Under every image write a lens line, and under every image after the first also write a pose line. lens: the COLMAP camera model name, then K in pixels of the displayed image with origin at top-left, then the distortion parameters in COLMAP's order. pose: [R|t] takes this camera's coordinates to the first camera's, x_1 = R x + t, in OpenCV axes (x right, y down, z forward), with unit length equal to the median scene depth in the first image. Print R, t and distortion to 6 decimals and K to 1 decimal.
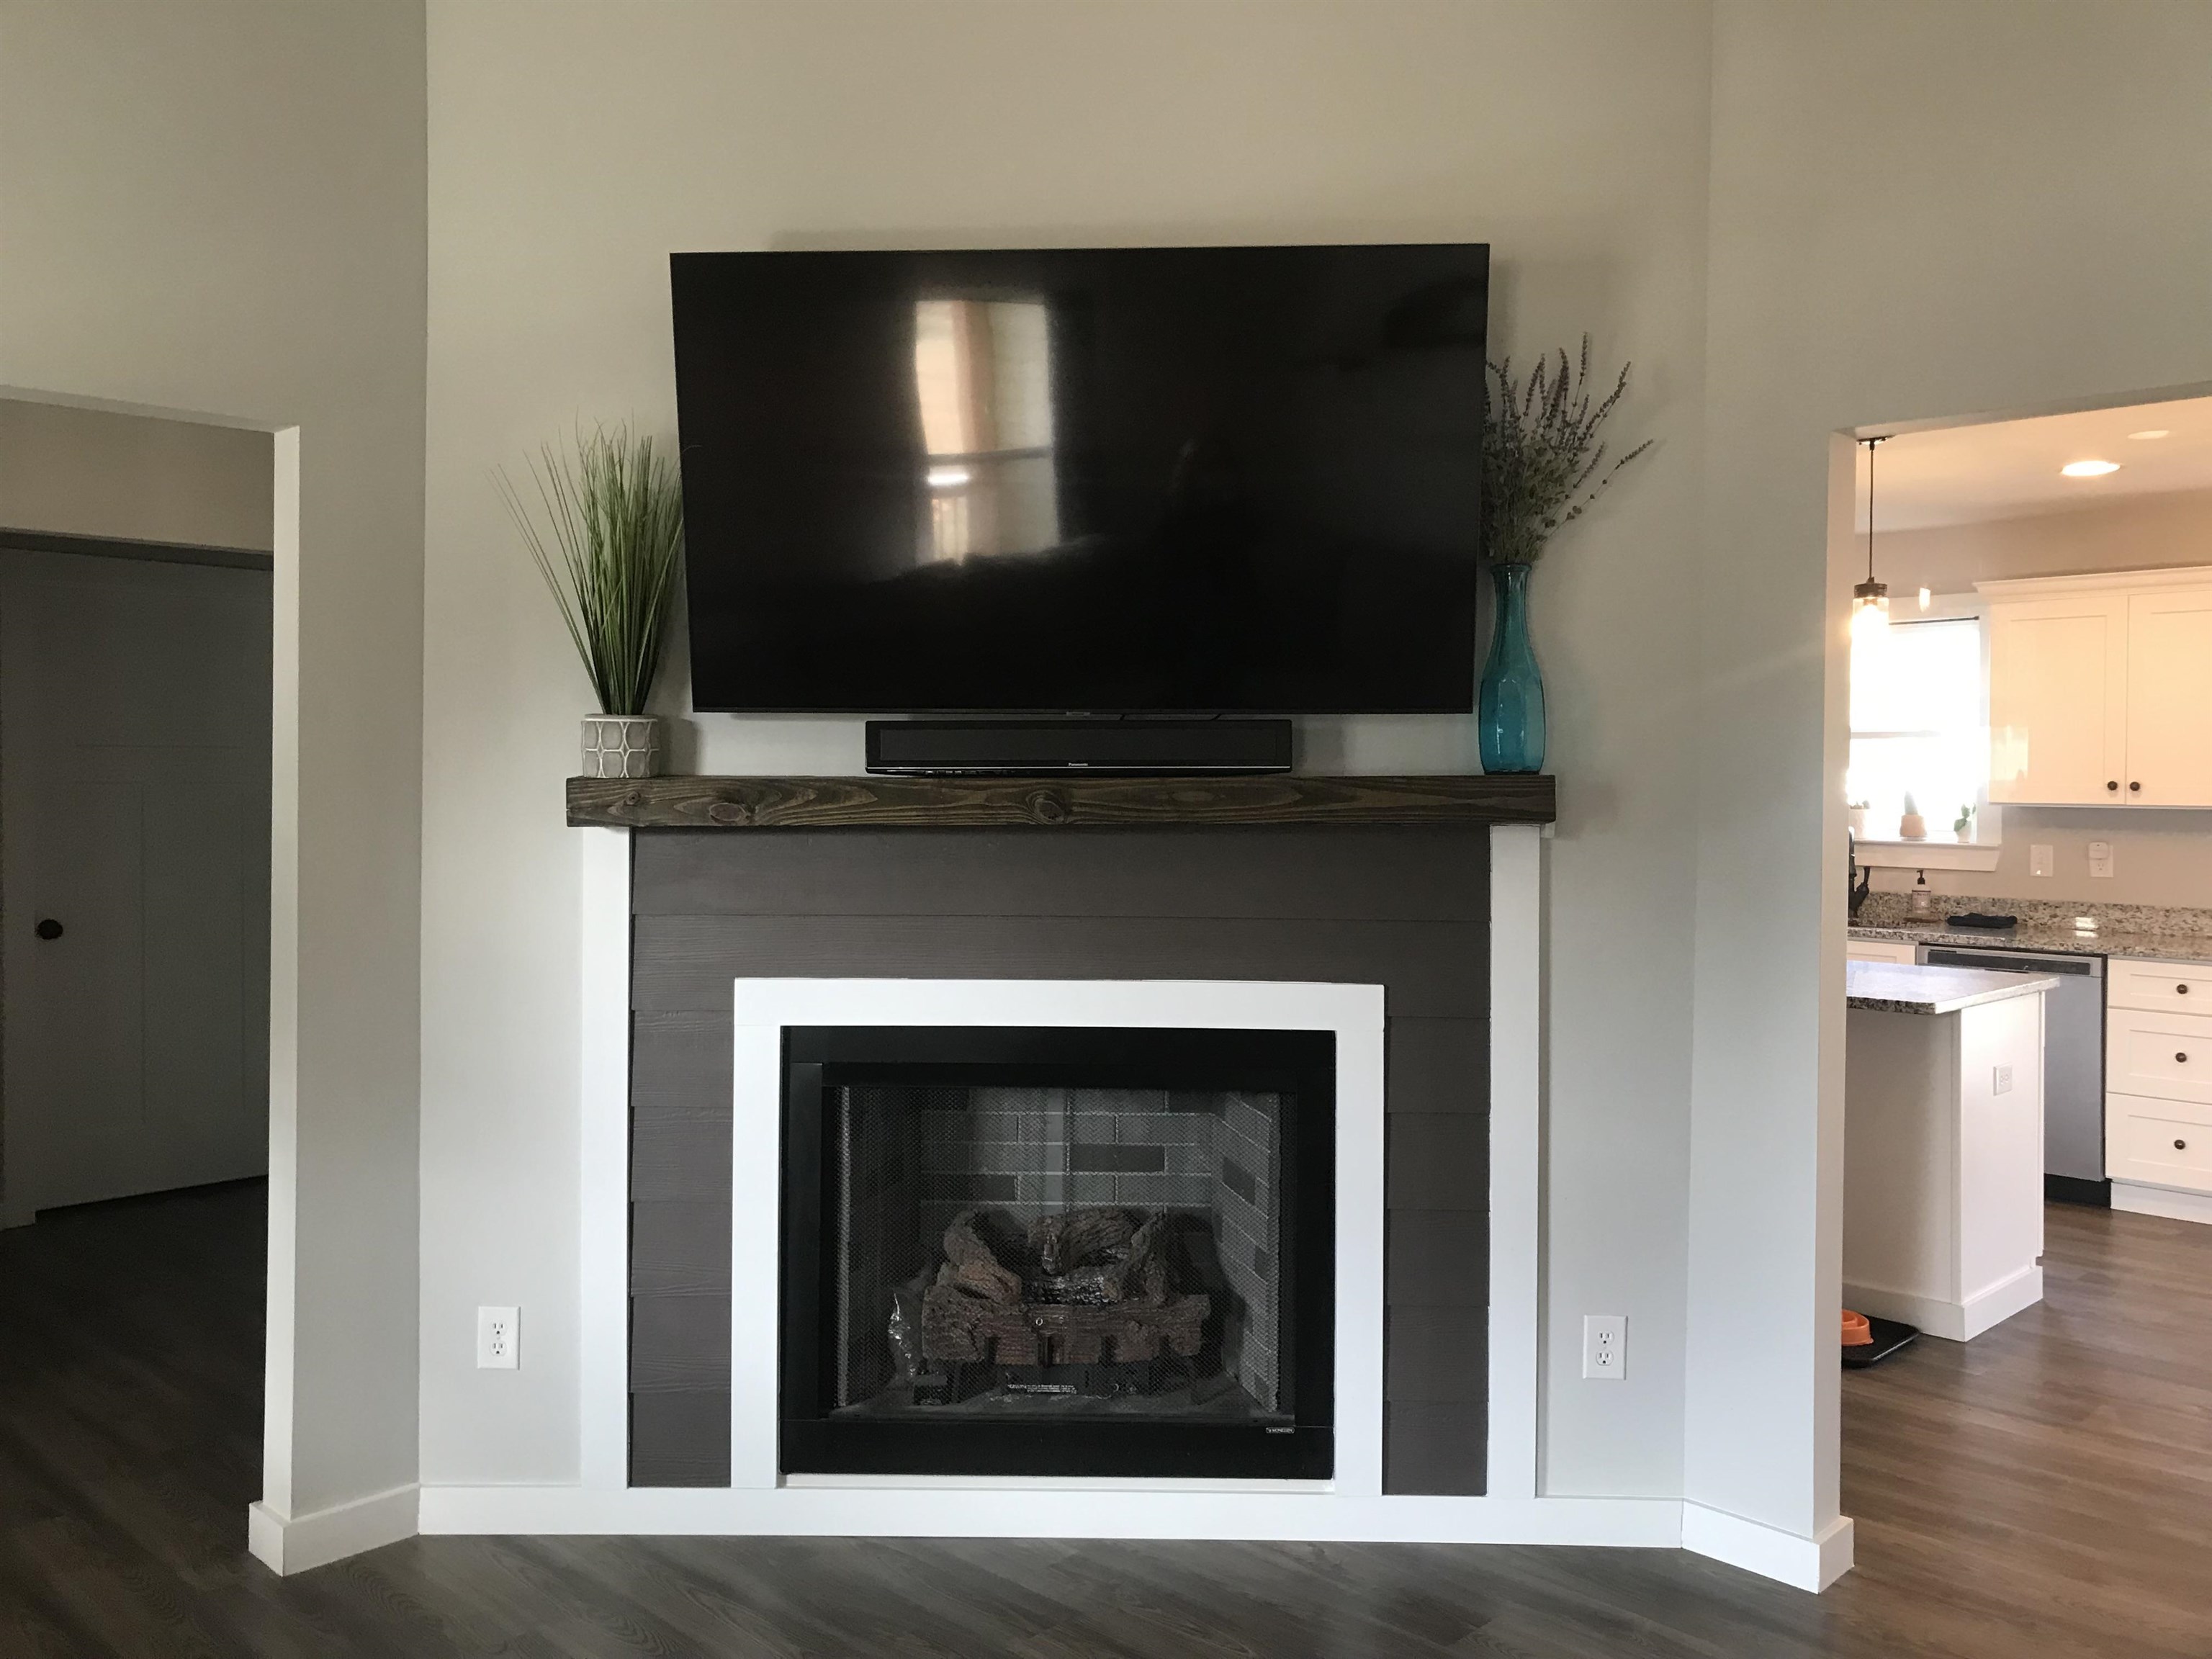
lens RADIAL K [[1823.8, 0, 1079.0], [0, 1823.8, 796.5], [0, 0, 1]] dist [0.040135, -0.039727]
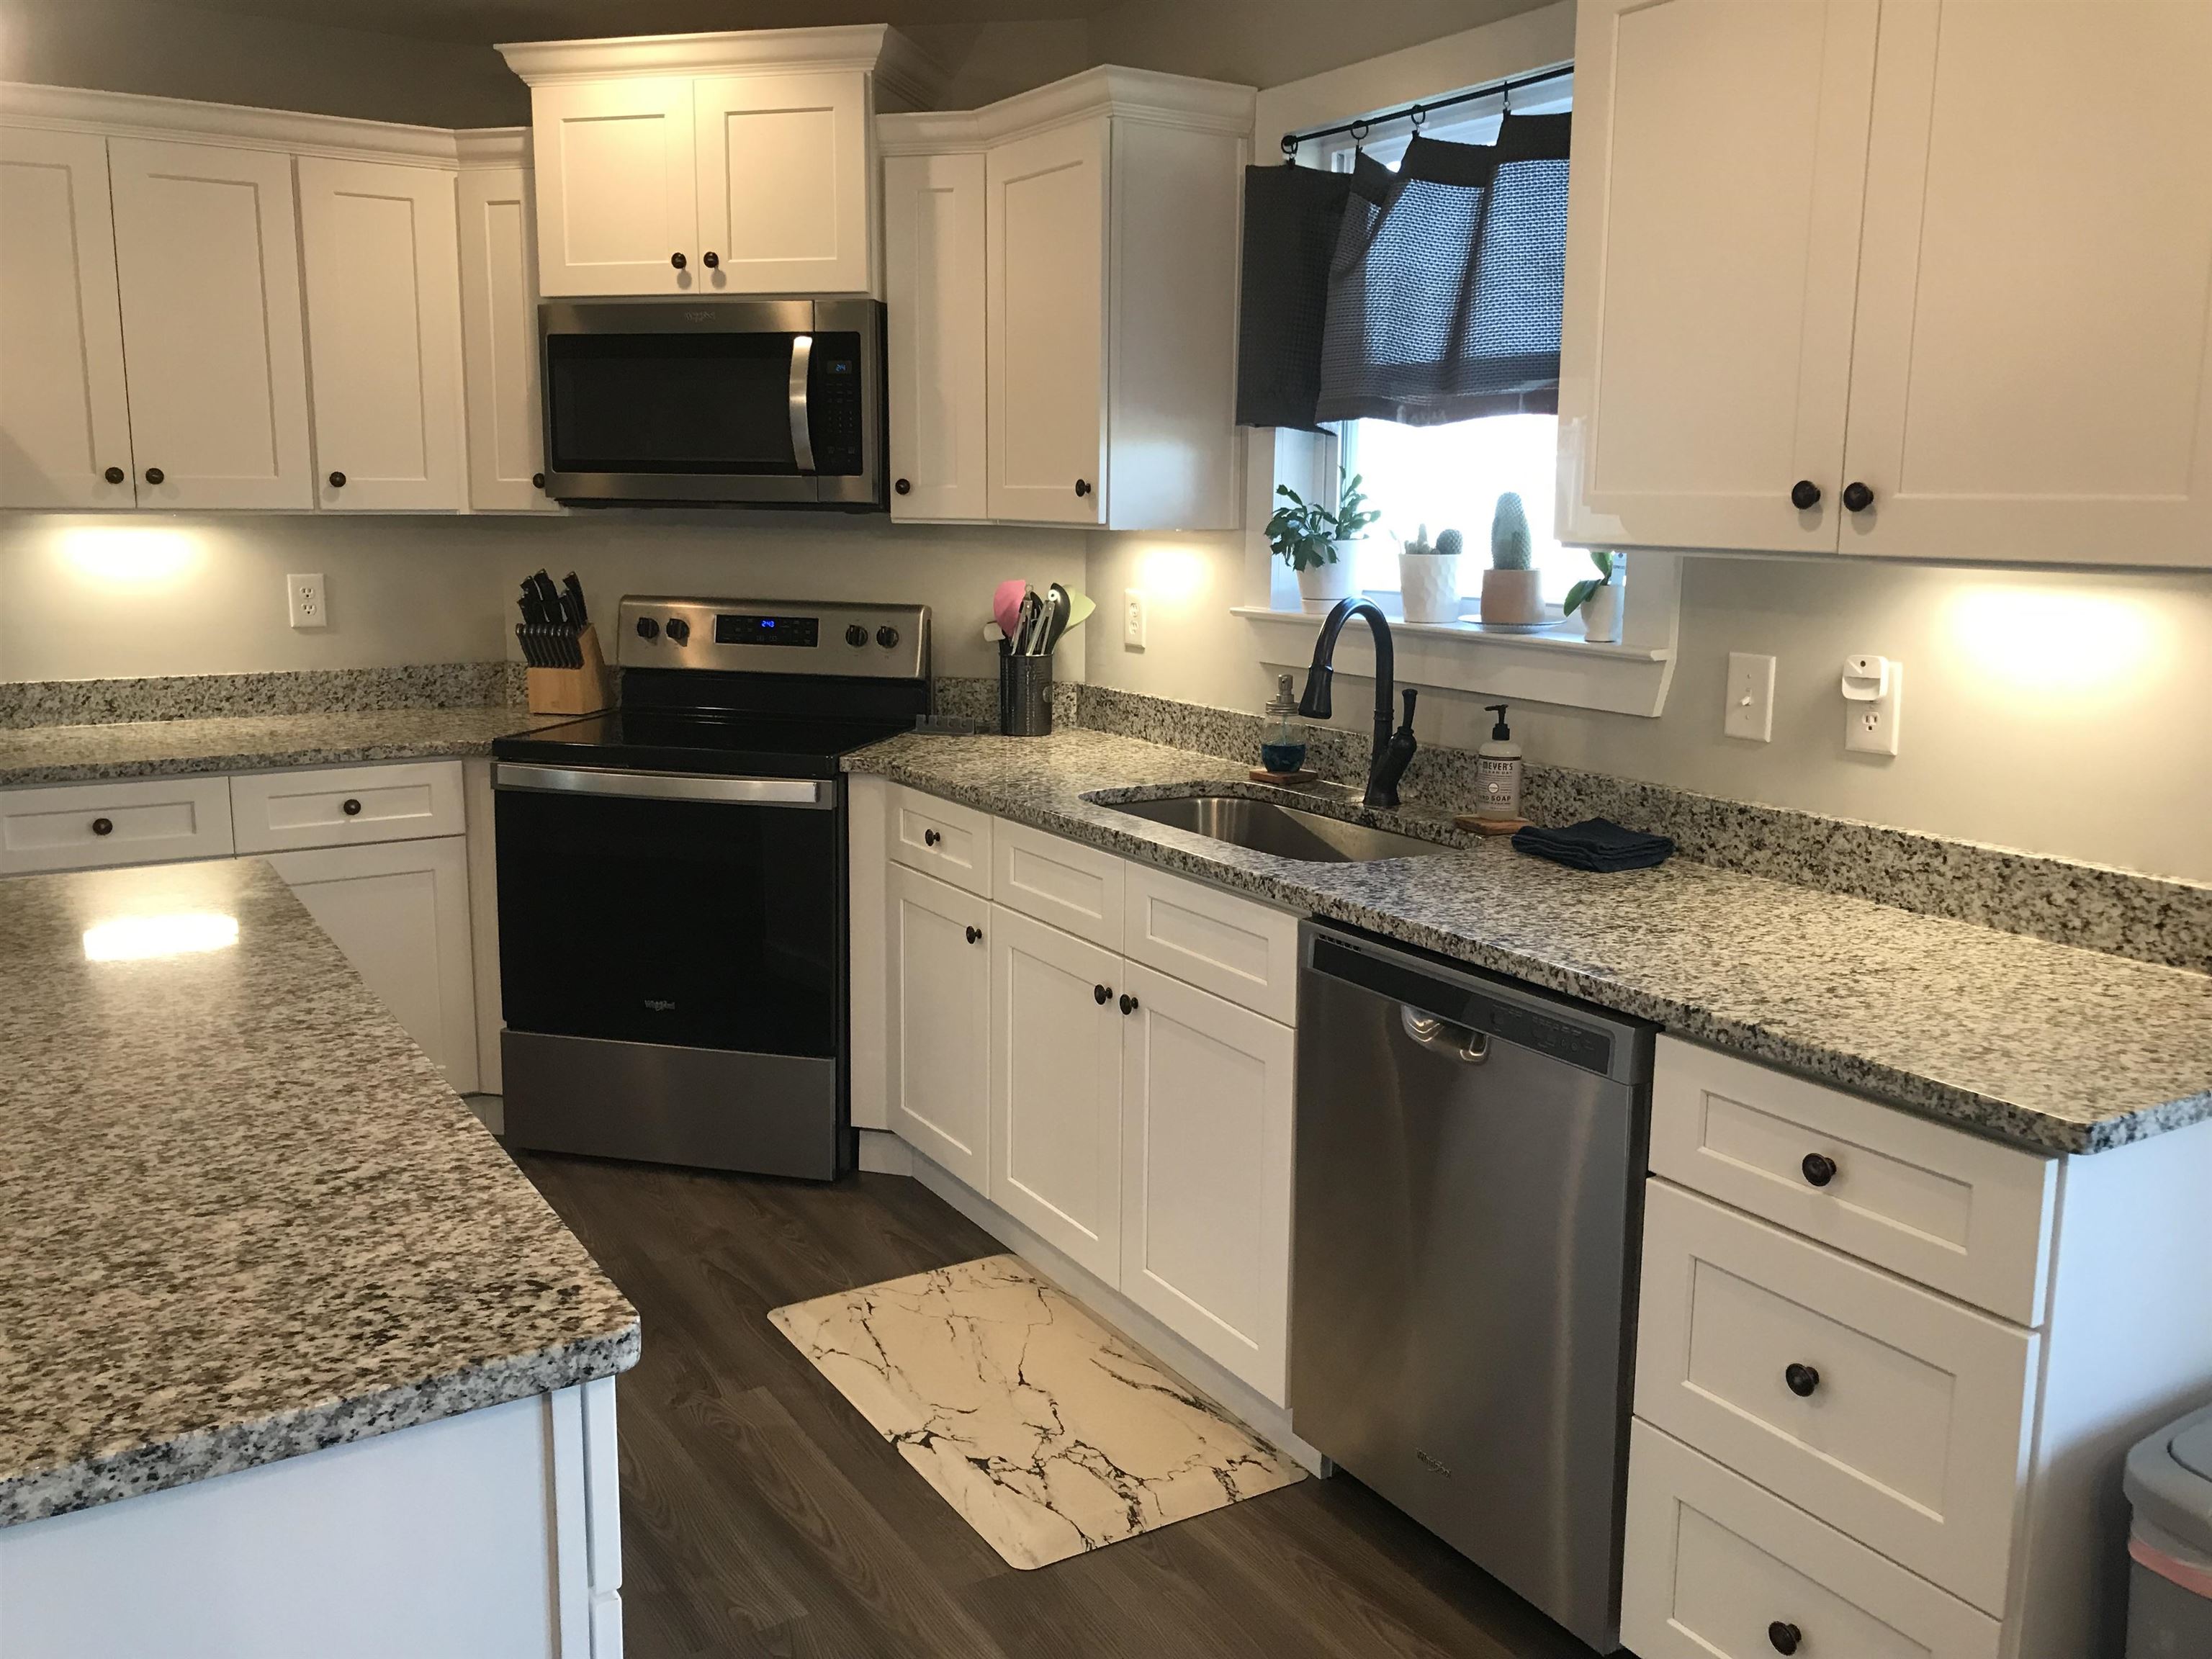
lens RADIAL K [[1823.8, 0, 1098.3], [0, 1823.8, 817.1], [0, 0, 1]] dist [0.040135, -0.039727]
pose [[0.973242, 0.052349, -0.223738, 0.468213], [-0.014876, 0.986015, 0.165992, -0.001700], [0.229299, -0.158222, 0.960410, 0.588601]]
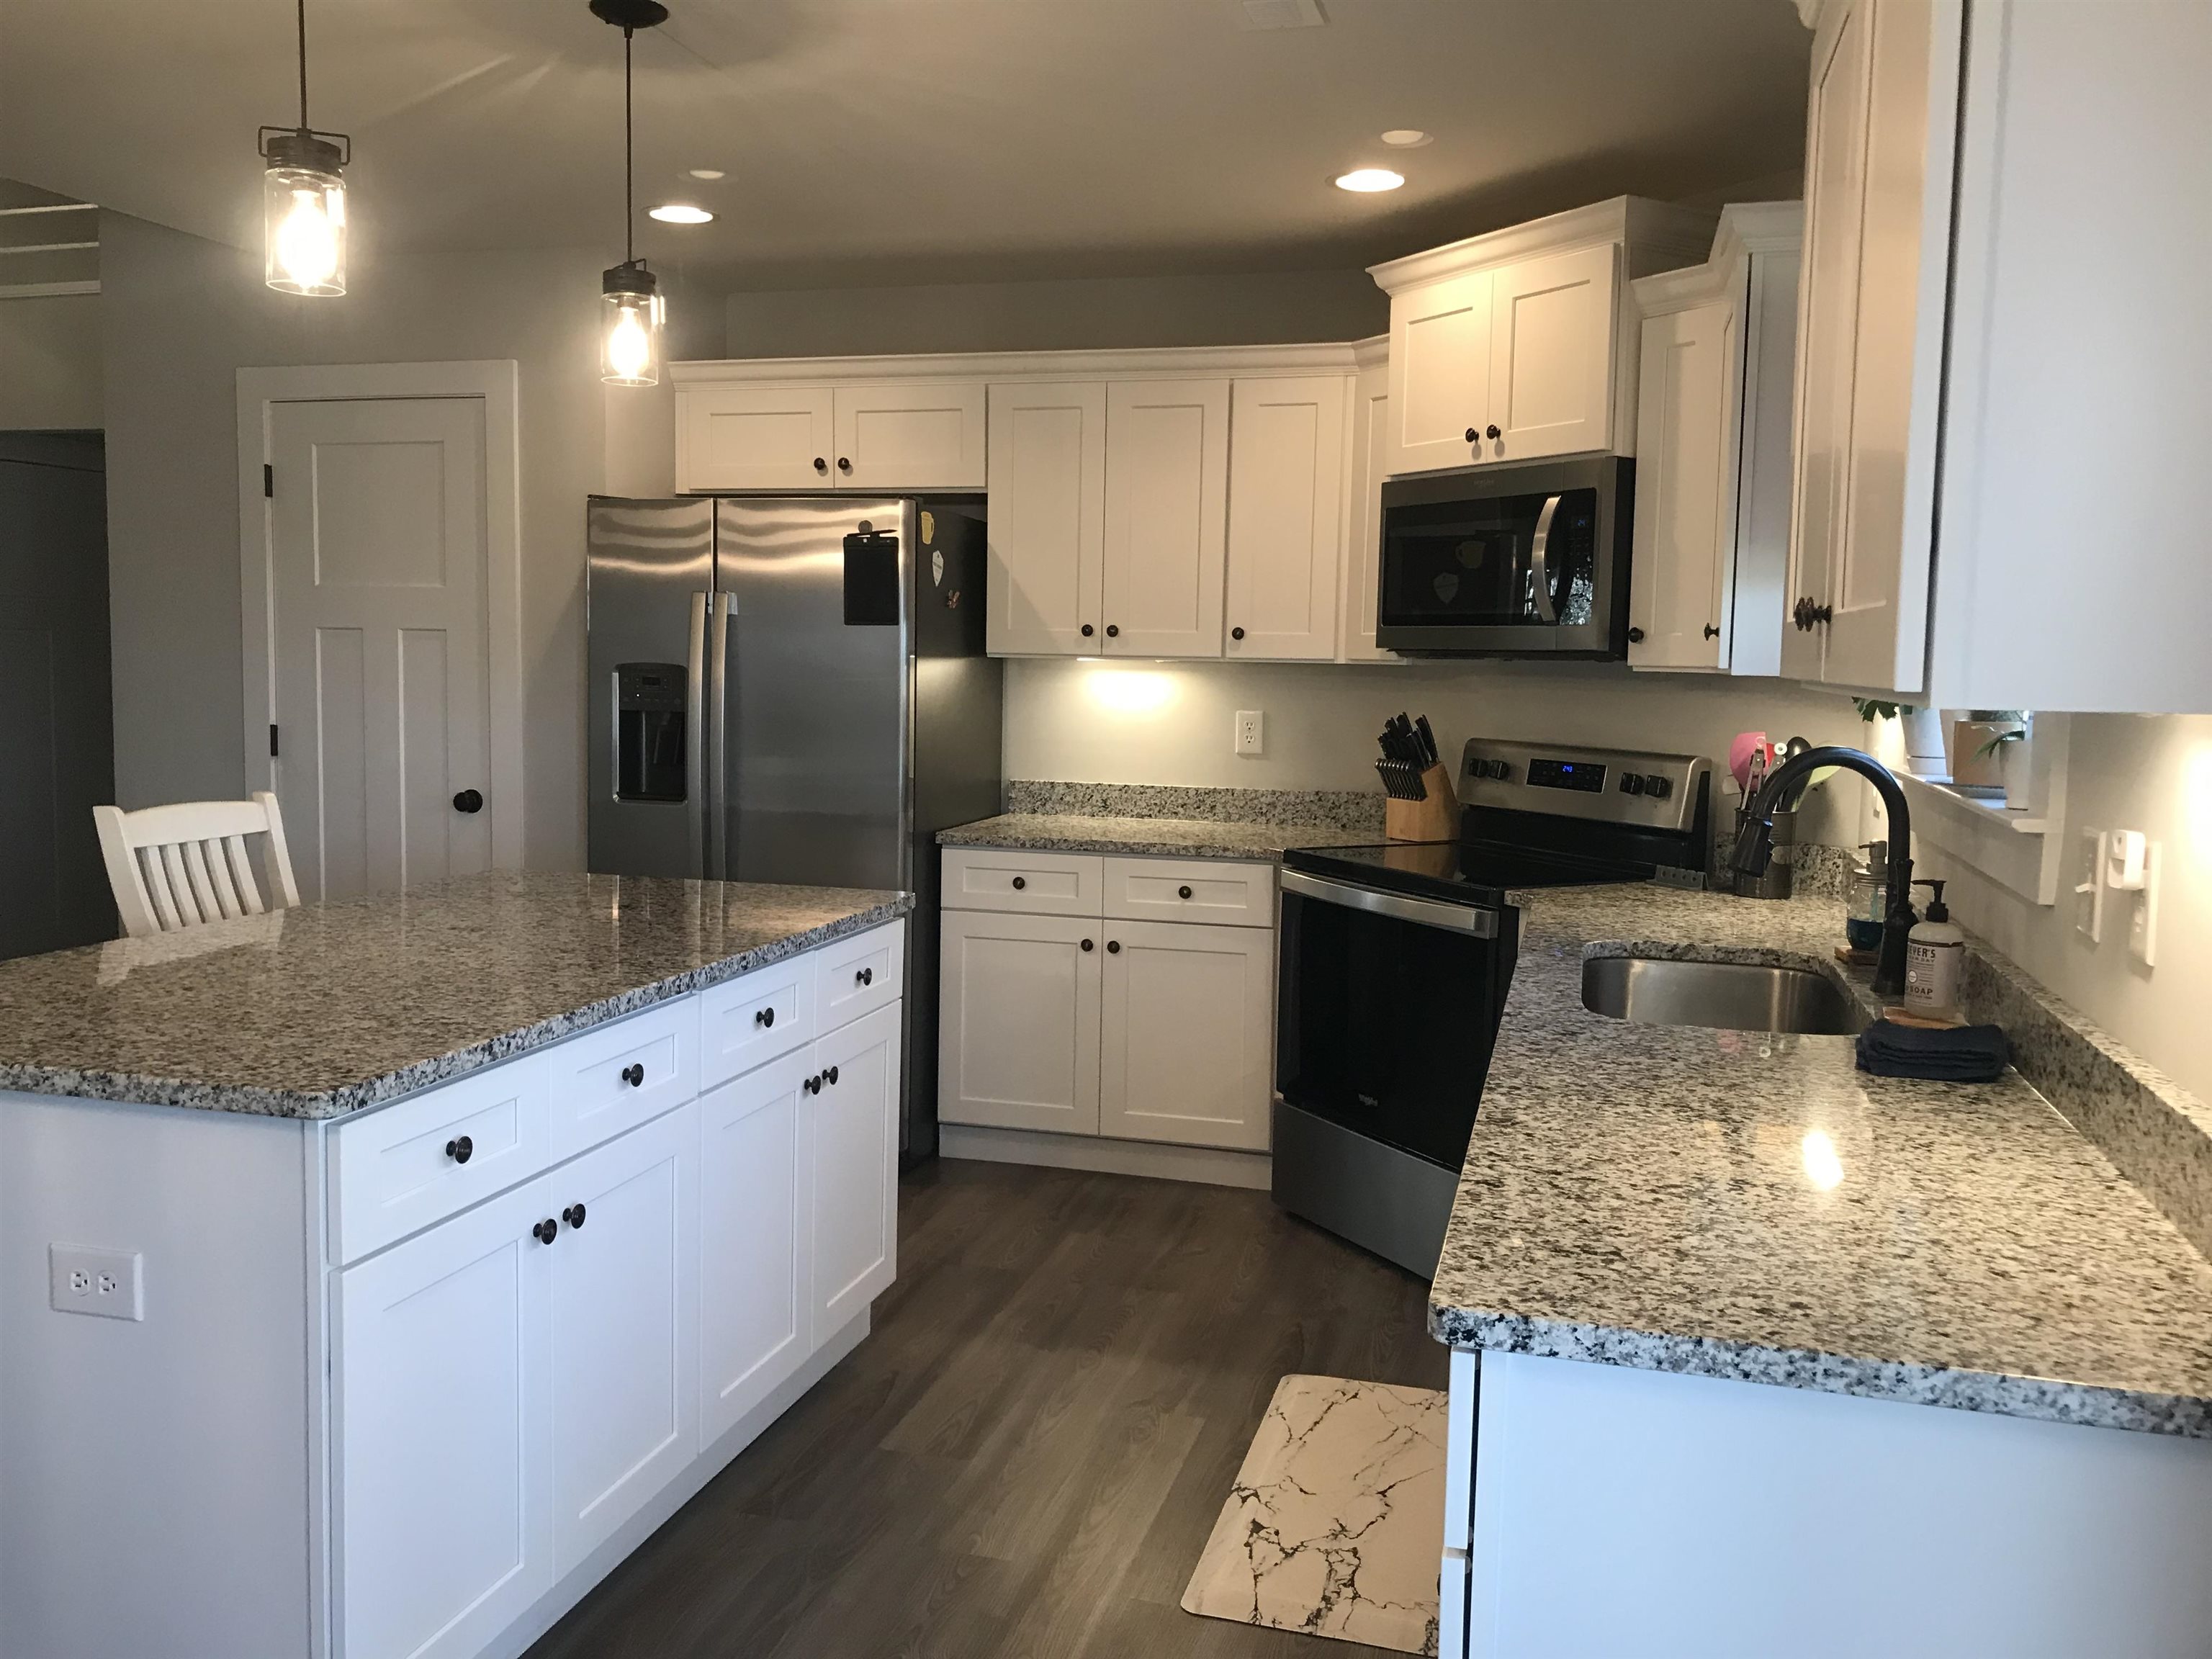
lens RADIAL K [[1823.8, 0, 1081.8], [0, 1823.8, 835.9], [0, 0, 1]] dist [0.040135, -0.039727]
pose [[0.482238, 0.101634, -0.870125, 0.685940], [-0.030877, 0.994602, 0.099061, 0.002847], [0.875496, -0.020904, 0.482773, 0.700686]]
